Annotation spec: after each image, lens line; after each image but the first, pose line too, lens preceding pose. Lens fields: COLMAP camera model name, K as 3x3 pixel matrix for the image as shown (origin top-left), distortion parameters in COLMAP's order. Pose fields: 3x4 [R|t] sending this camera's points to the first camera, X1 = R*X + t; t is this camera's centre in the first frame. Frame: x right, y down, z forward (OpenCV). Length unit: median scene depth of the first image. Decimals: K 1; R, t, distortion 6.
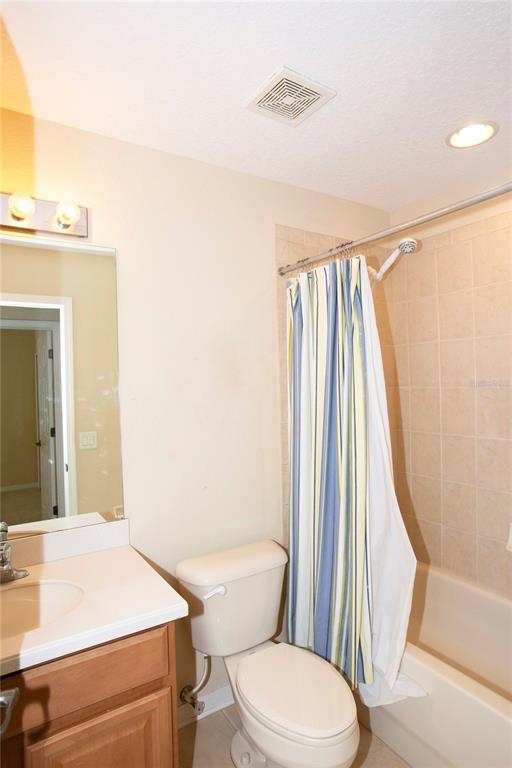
lens RADIAL K [[442.4, 0, 254.4], [0, 442.4, 383.4], [0, 0, 1]] dist [-0.018712, 0.001488]
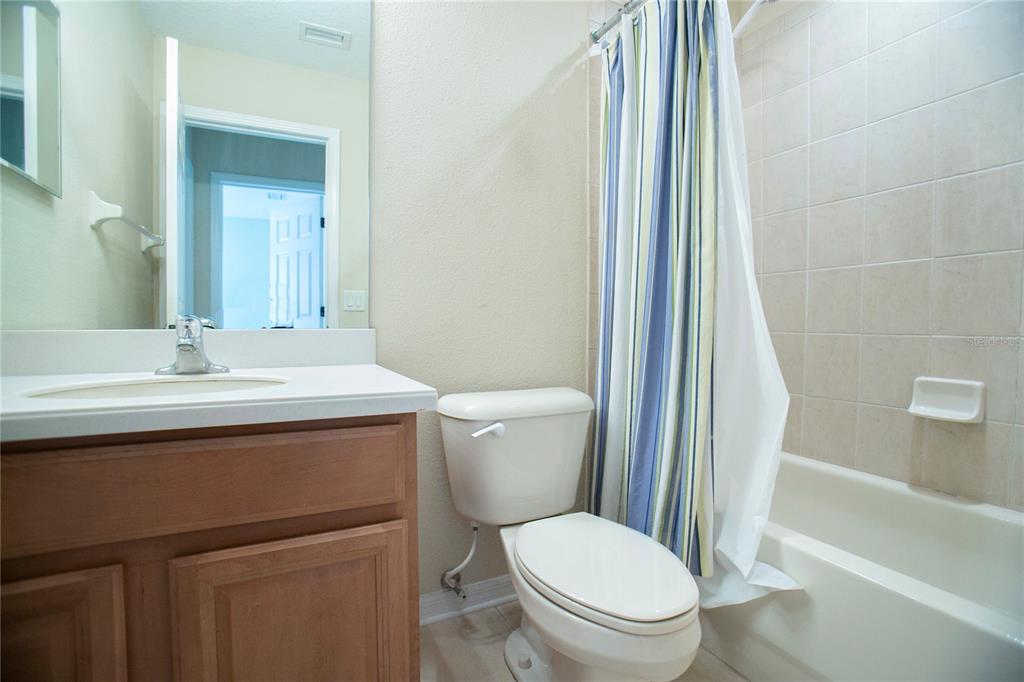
lens RADIAL K [[464.6, 0, 512.8], [0, 464.6, 344.5], [0, 0, 1]] dist [-0.039190, 0.006503]
pose [[0.995176, 0.029384, -0.093602, 0.011920], [-0.026388, 0.999104, 0.033092, 0.271086], [0.094491, -0.030462, 0.995060, 0.235717]]
